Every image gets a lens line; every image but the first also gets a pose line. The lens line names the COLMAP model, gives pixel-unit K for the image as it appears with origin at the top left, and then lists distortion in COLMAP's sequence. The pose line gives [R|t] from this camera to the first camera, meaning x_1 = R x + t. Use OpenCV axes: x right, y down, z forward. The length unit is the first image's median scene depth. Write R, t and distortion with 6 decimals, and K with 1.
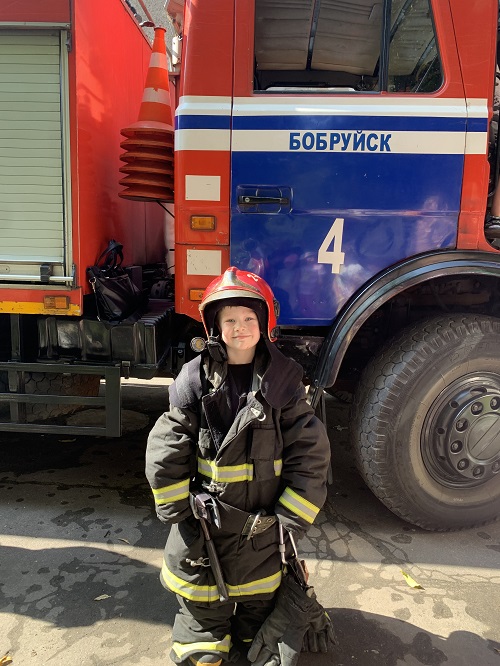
lens RADIAL K [[511.6, 0, 249.5], [0, 511.6, 331.9], [0, 0, 1]] dist [0.003425, 0.001643]
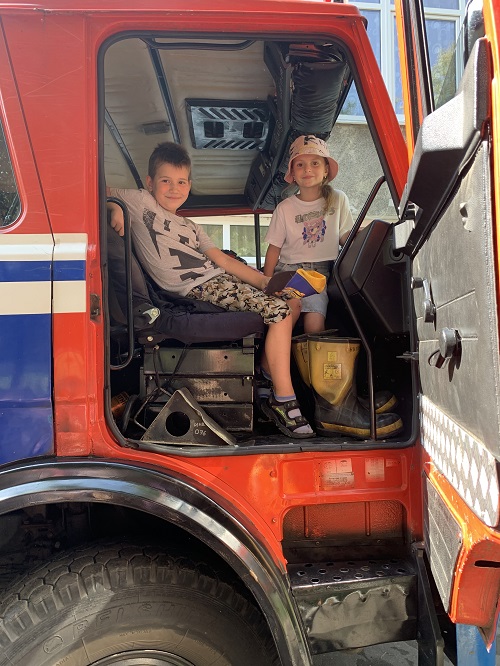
lens RADIAL K [[511.6, 0, 250.6], [0, 511.6, 333.8], [0, 0, 1]] dist [0.003425, 0.001643]
pose [[0.993820, -0.045444, 0.101274, 0.589529], [0.065221, 0.977319, -0.201481, -0.168102], [-0.089821, 0.206841, 0.974243, 0.334942]]
